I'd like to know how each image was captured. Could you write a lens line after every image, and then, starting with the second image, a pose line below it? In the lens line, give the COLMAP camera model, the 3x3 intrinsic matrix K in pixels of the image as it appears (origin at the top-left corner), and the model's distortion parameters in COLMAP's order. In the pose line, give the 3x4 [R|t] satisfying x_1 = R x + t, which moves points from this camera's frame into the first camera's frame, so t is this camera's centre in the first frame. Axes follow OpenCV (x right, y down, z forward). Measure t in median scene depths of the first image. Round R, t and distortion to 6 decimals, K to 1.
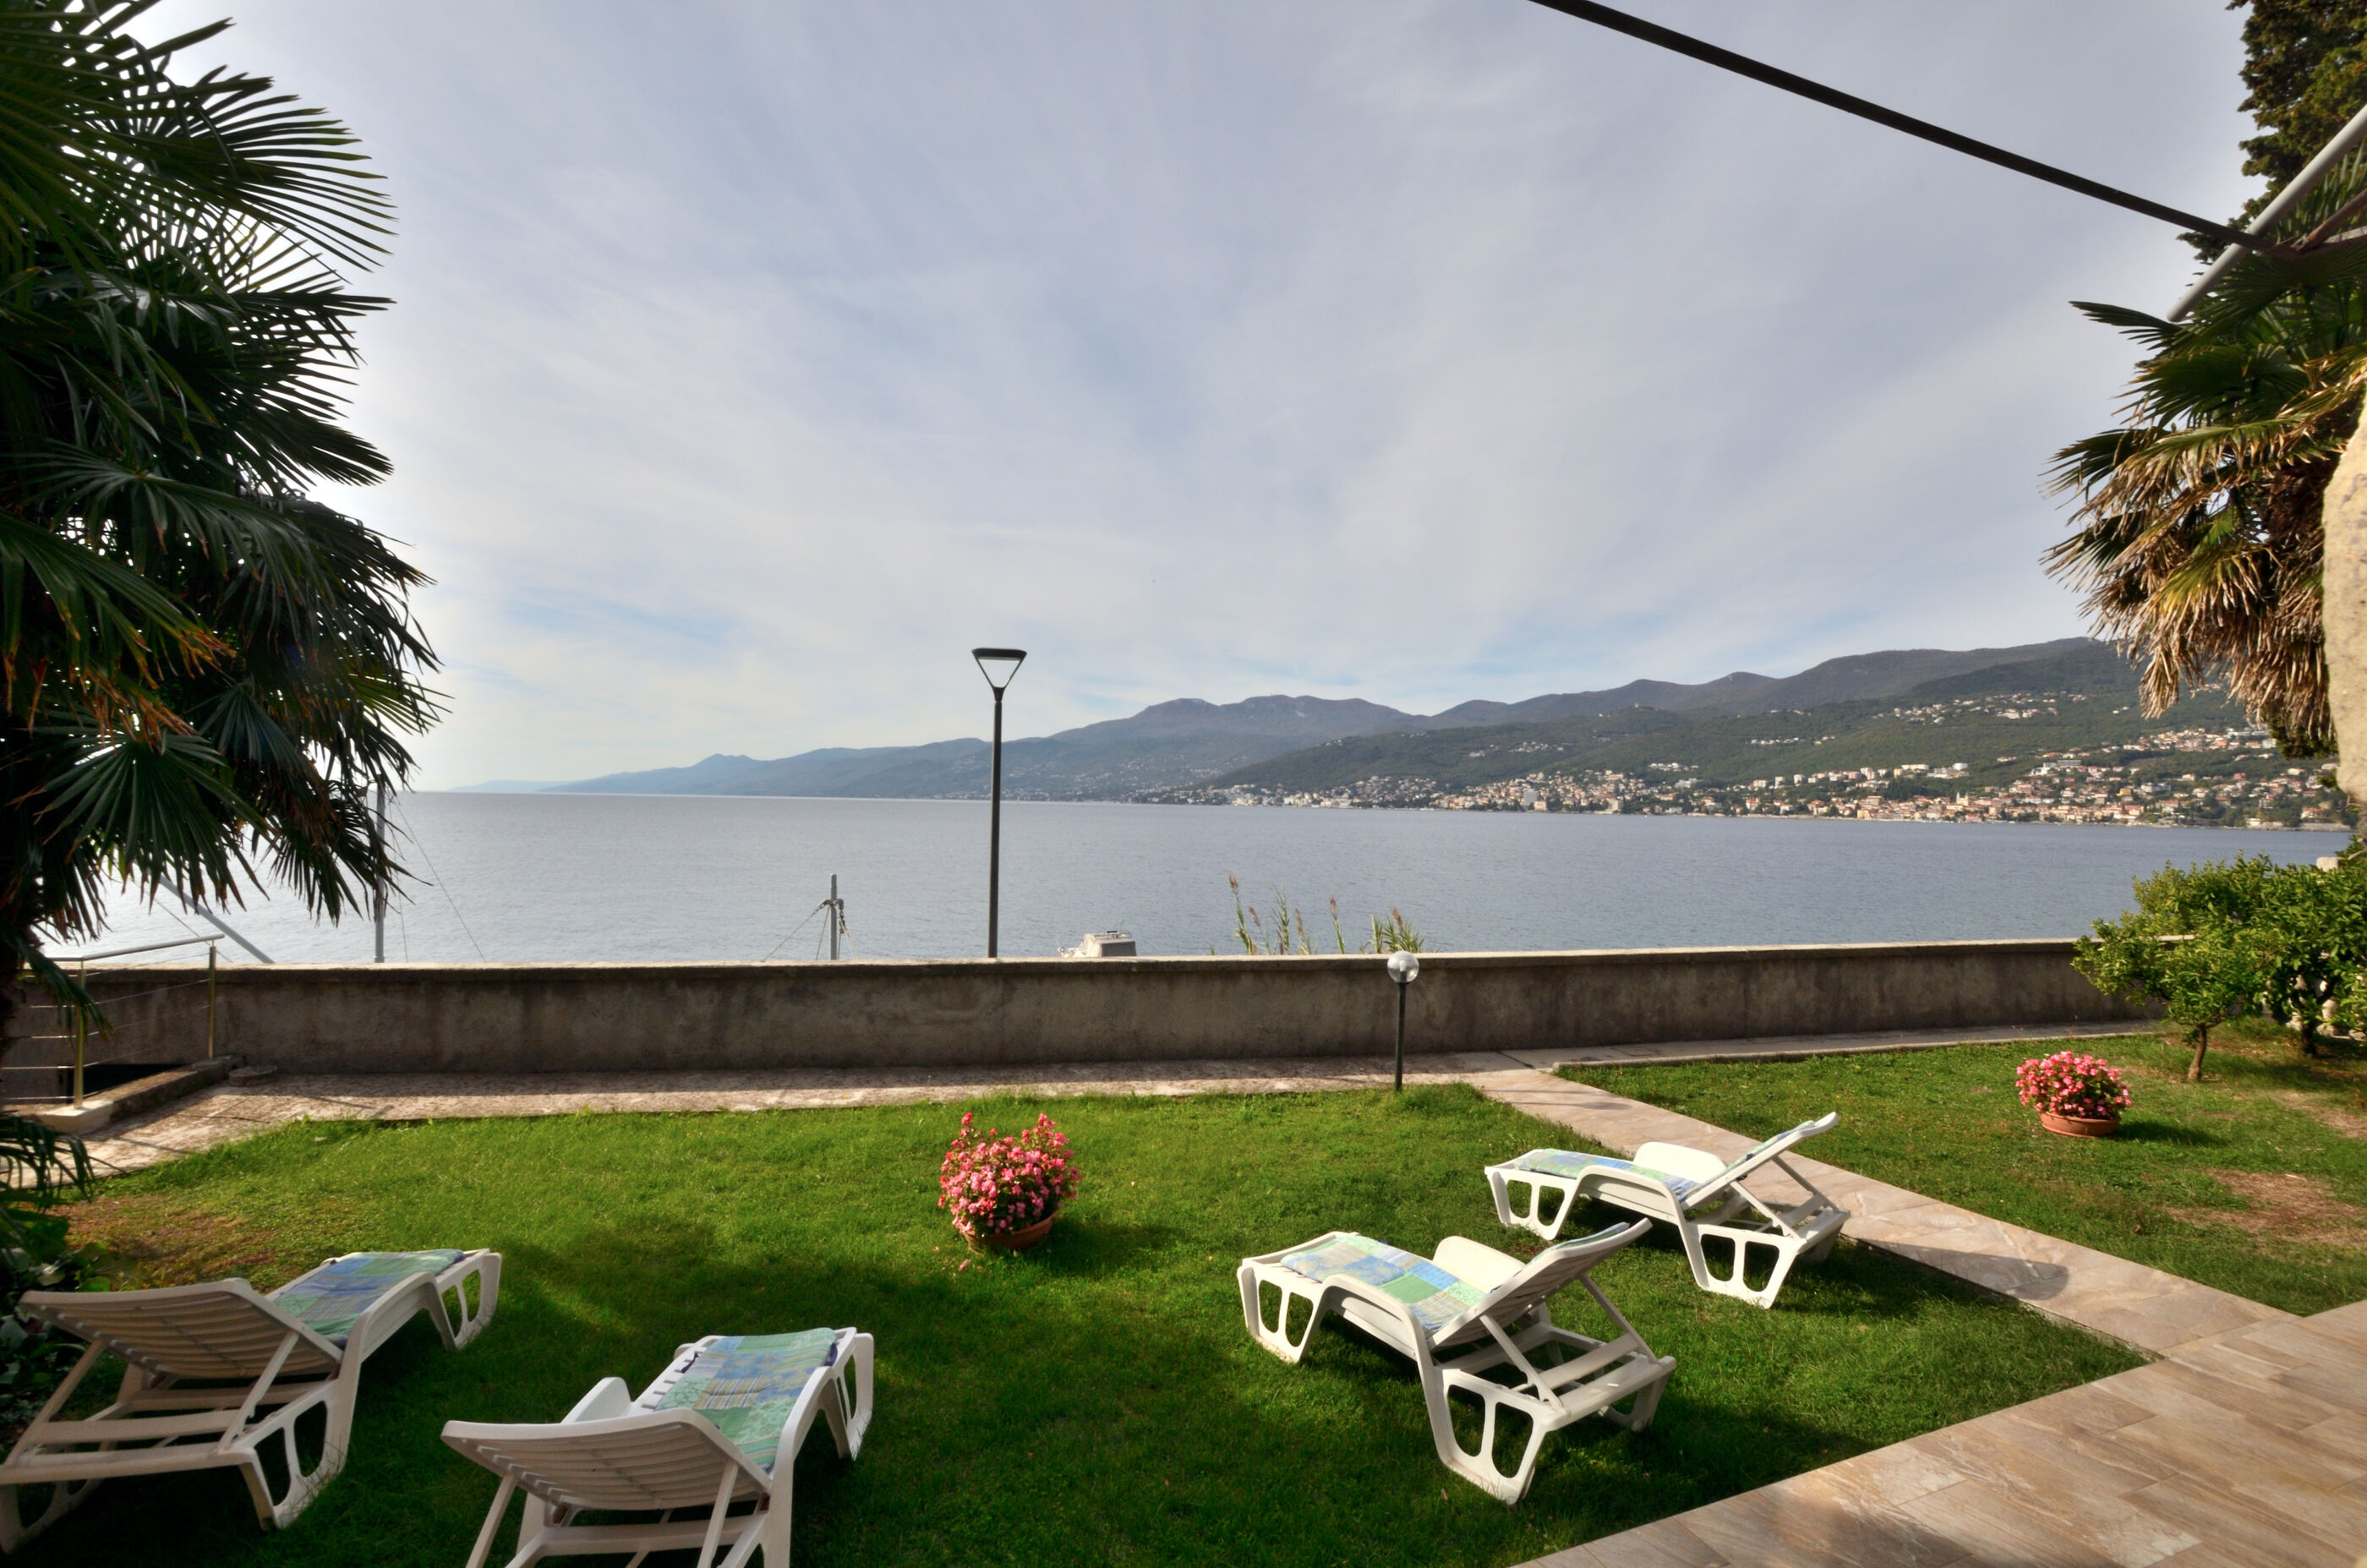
lens RADIAL K [[1043.6, 0, 1207.5], [0, 1043.6, 786.0], [0, 0, 1]] dist [-0.036634, 0.006005]
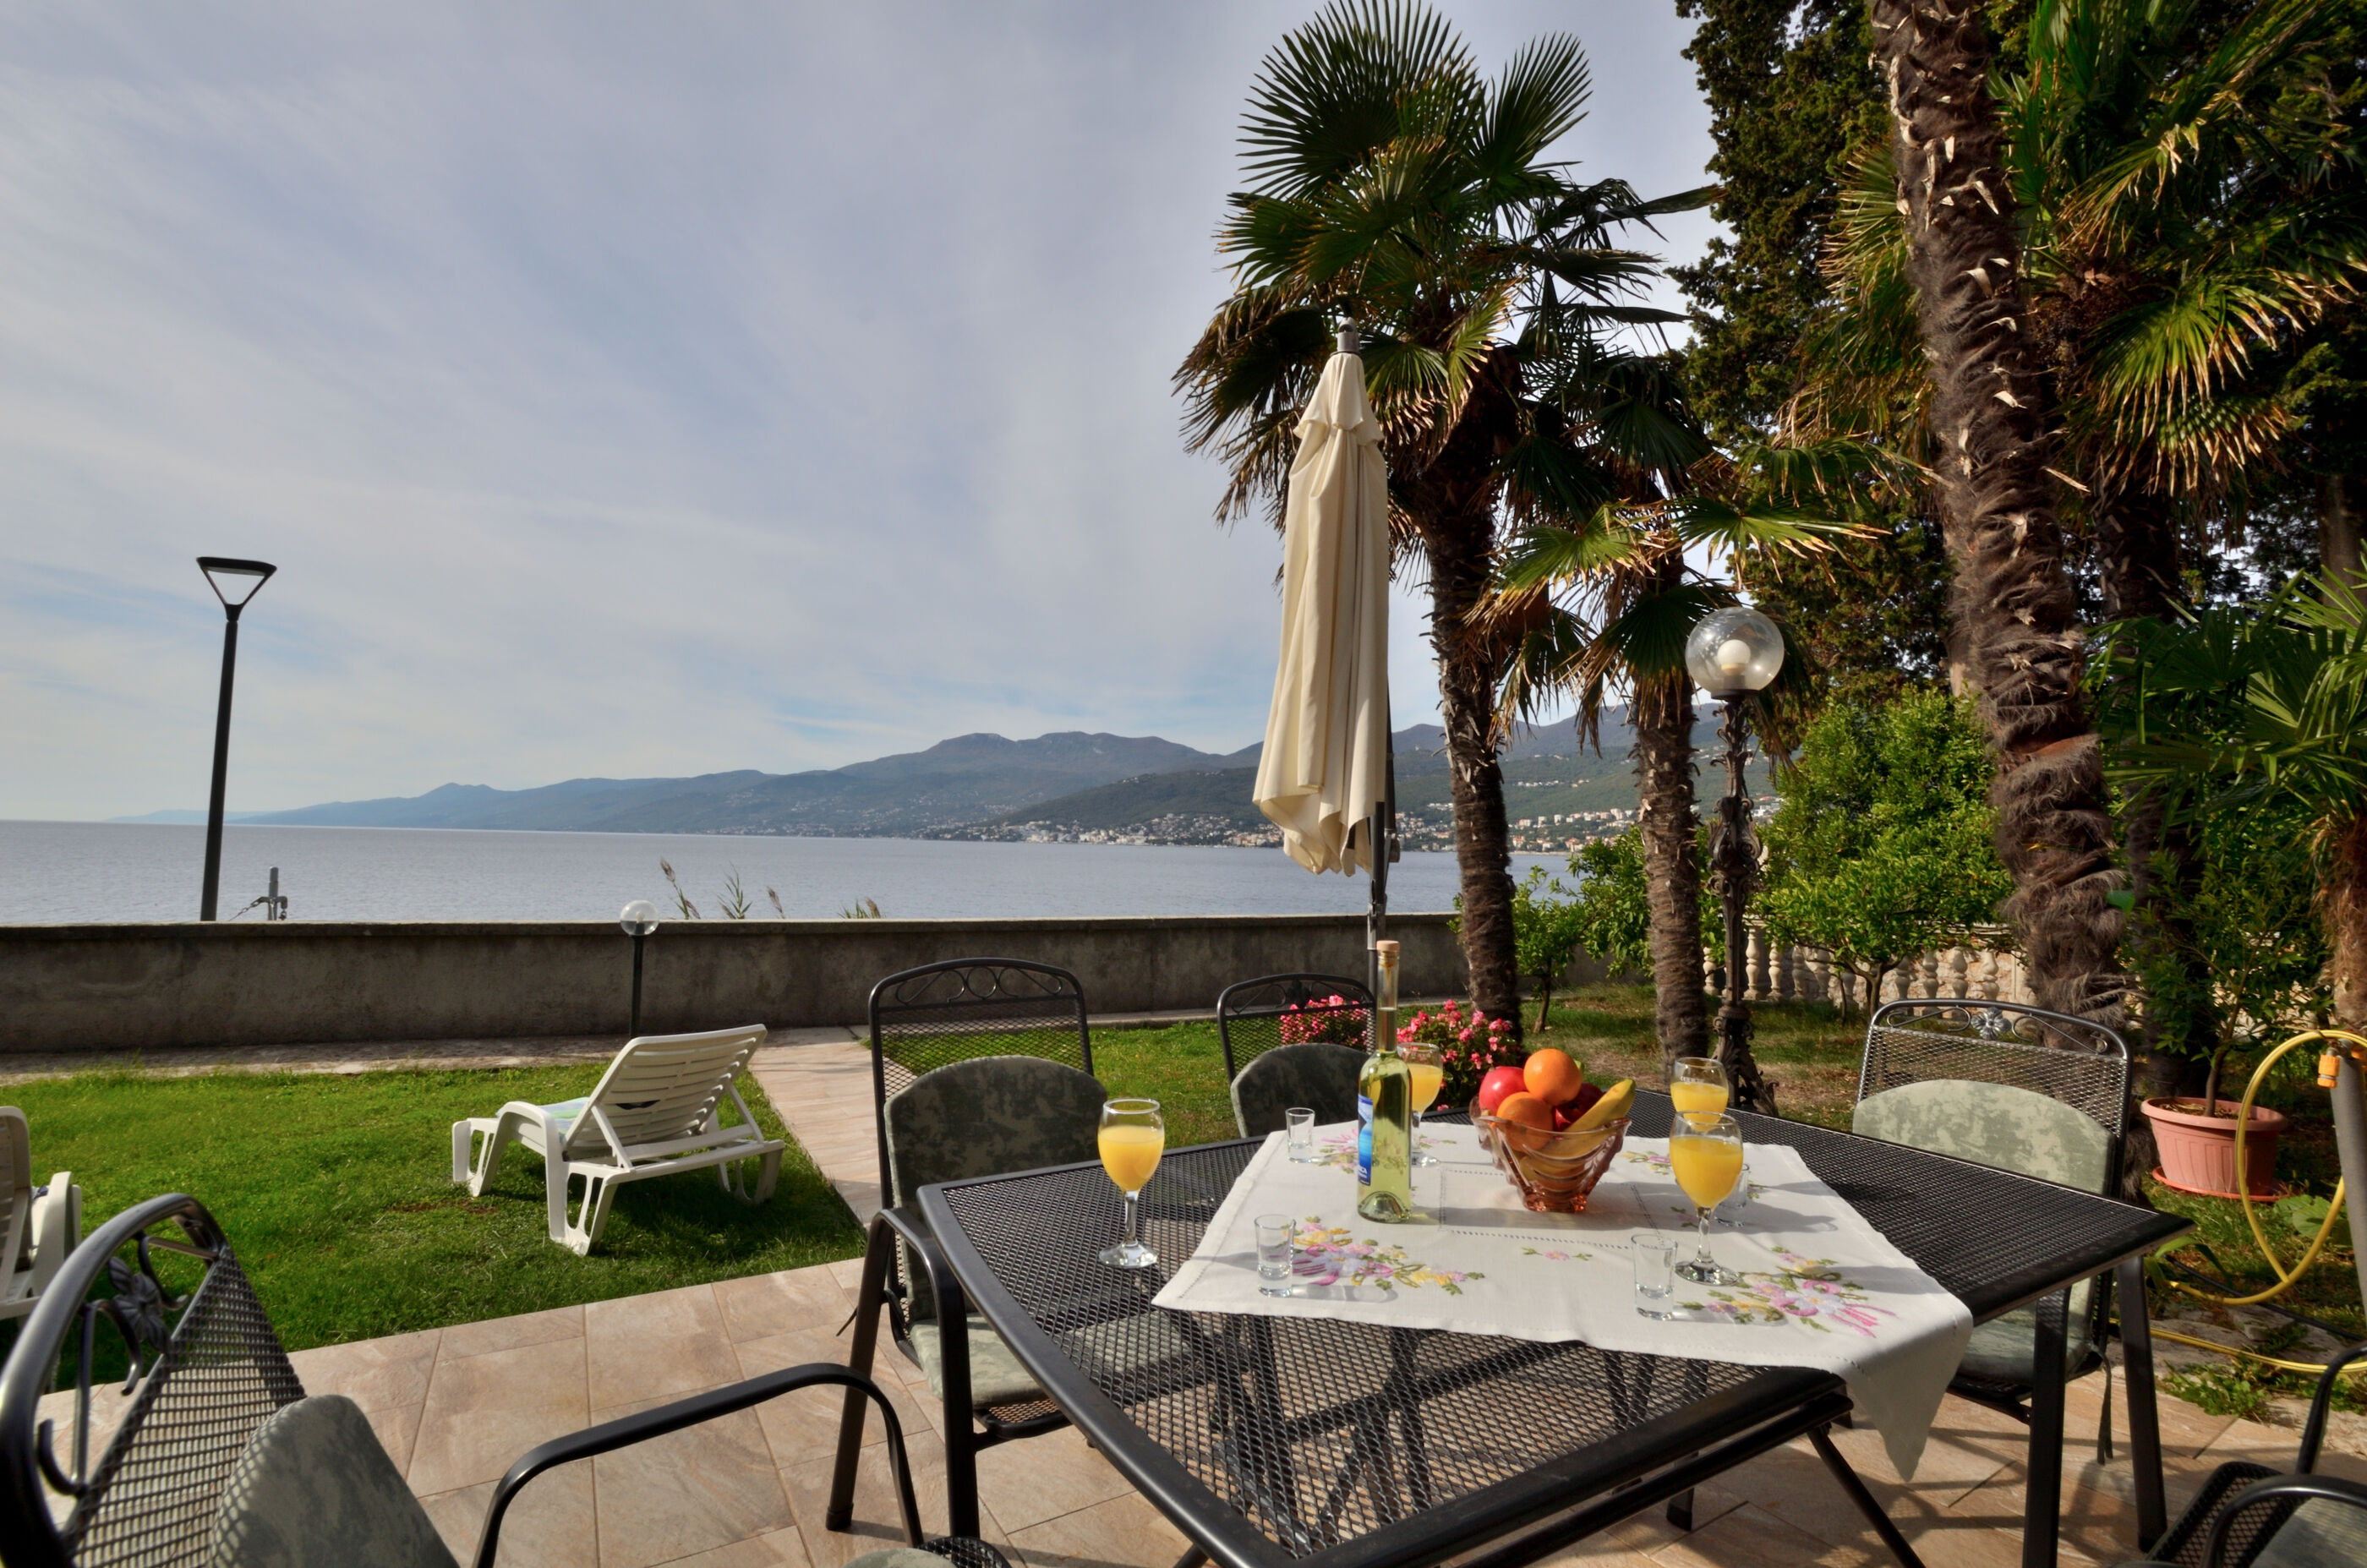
lens RADIAL K [[1043.6, 0, 1207.5], [0, 1043.6, 786.0], [0, 0, 1]] dist [-0.036634, 0.006005]
pose [[0.981242, 0.012247, 0.192391, 0.480036], [-0.005400, 0.999335, -0.036072, 0.089323], [-0.192705, 0.034357, 0.980655, 0.051131]]
